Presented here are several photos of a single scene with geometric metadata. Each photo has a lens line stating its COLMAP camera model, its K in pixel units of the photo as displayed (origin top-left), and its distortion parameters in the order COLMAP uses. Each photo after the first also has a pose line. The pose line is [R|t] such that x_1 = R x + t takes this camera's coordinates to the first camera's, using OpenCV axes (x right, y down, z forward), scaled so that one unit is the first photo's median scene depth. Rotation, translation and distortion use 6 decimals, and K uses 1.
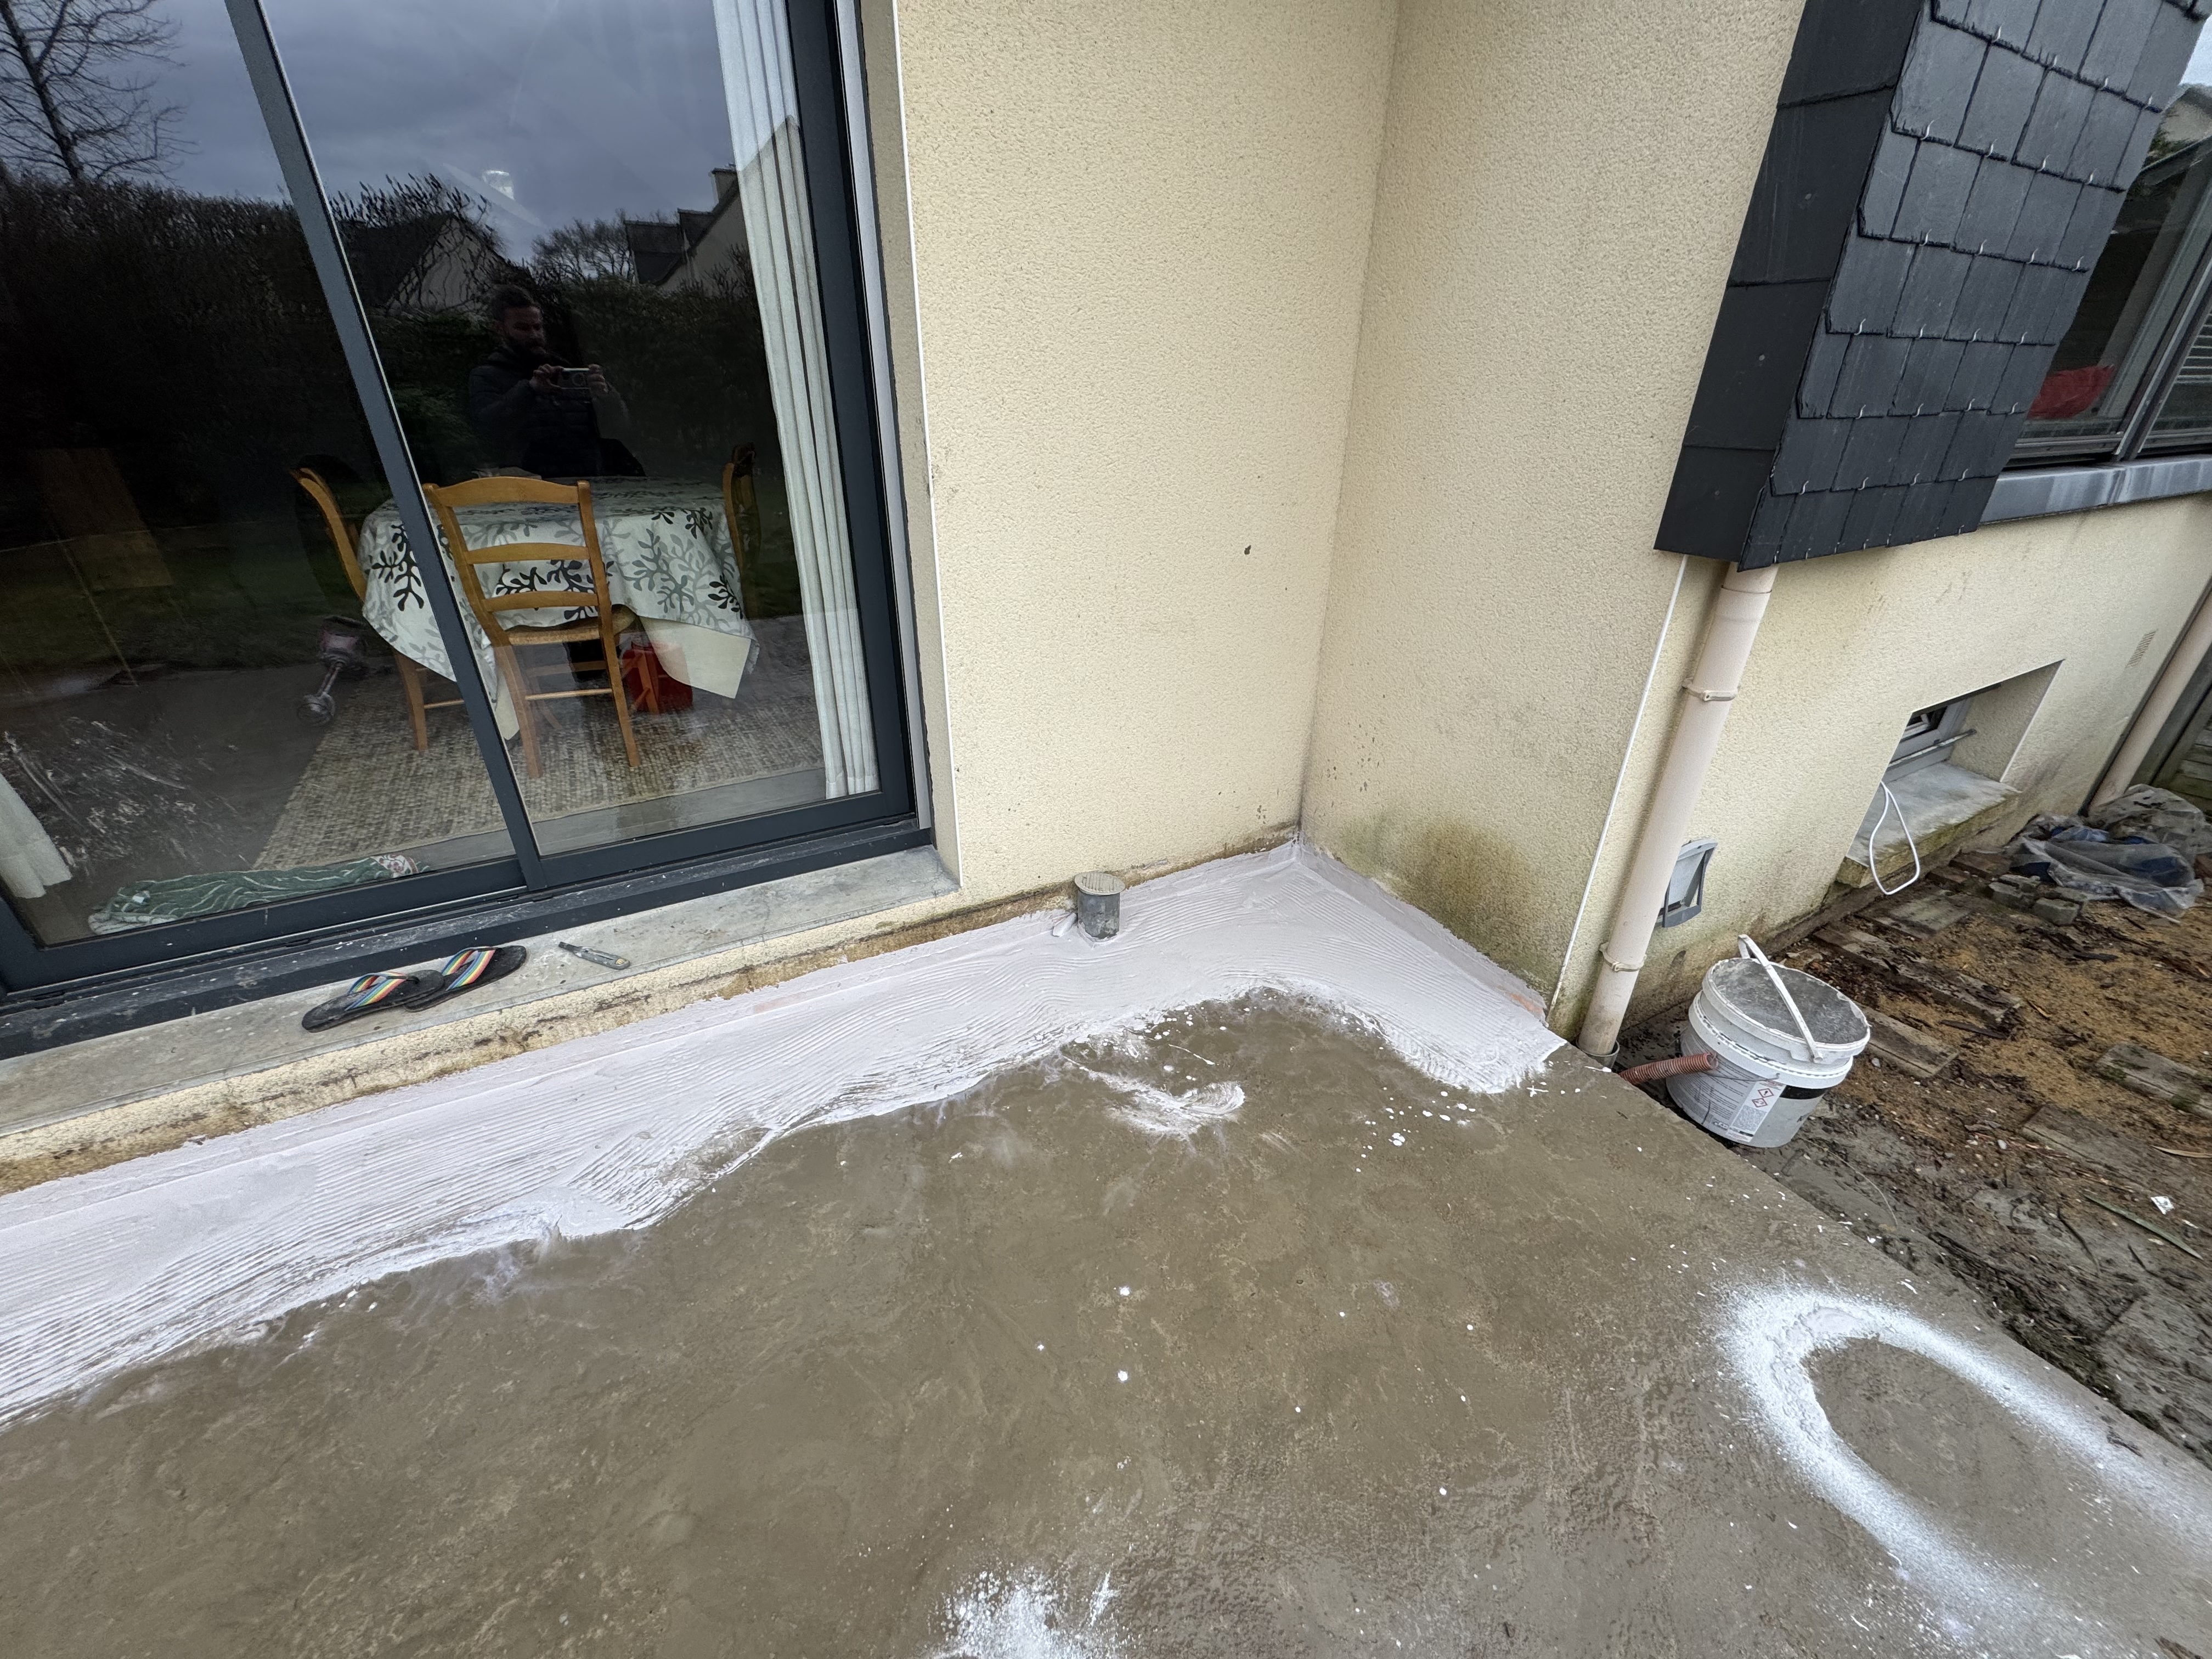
lens RADIAL K [[874.7, 0, 1097.6], [0, 874.7, 832.0], [0, 0, 1]] dist [-0.001430, -0.000029]
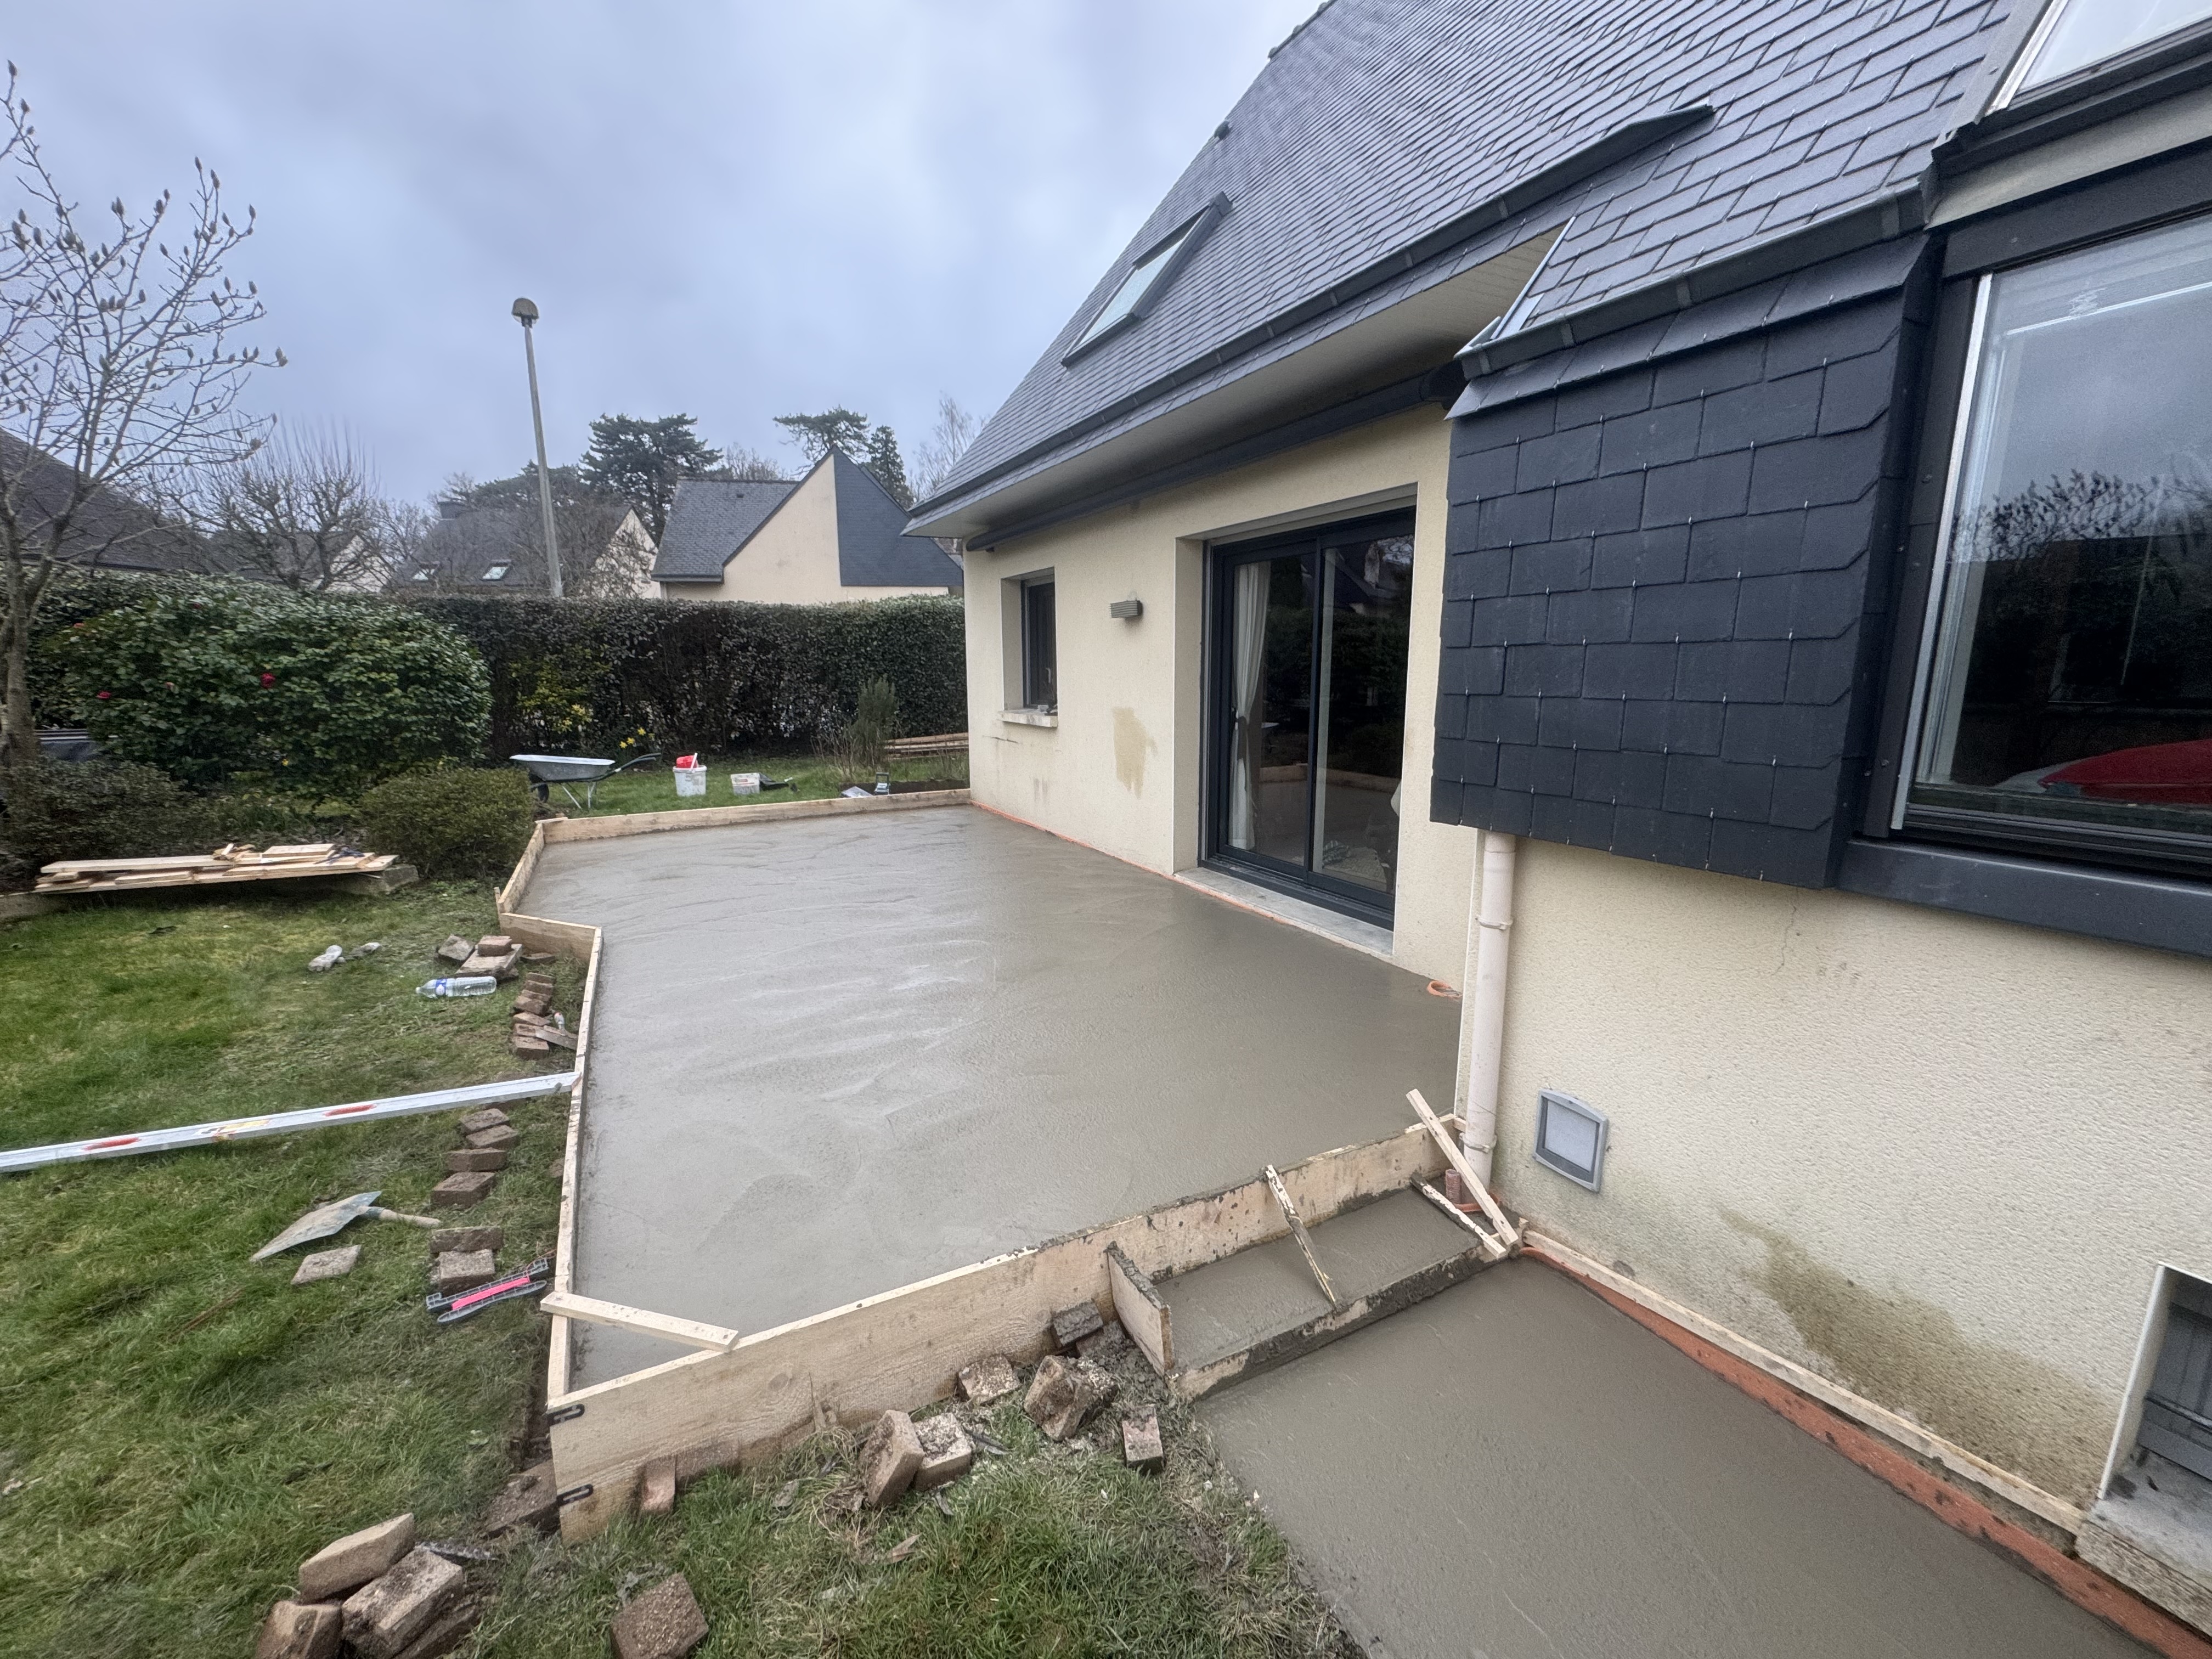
lens RADIAL K [[874.7, 0, 1097.6], [0, 874.7, 832.0], [0, 0, 1]] dist [-0.001430, -0.000029]
pose [[-0.016488, 0.176278, -0.984202, 1.989418], [-0.462497, 0.871356, 0.163815, -0.221711], [0.886468, 0.457892, 0.067161, 0.256952]]
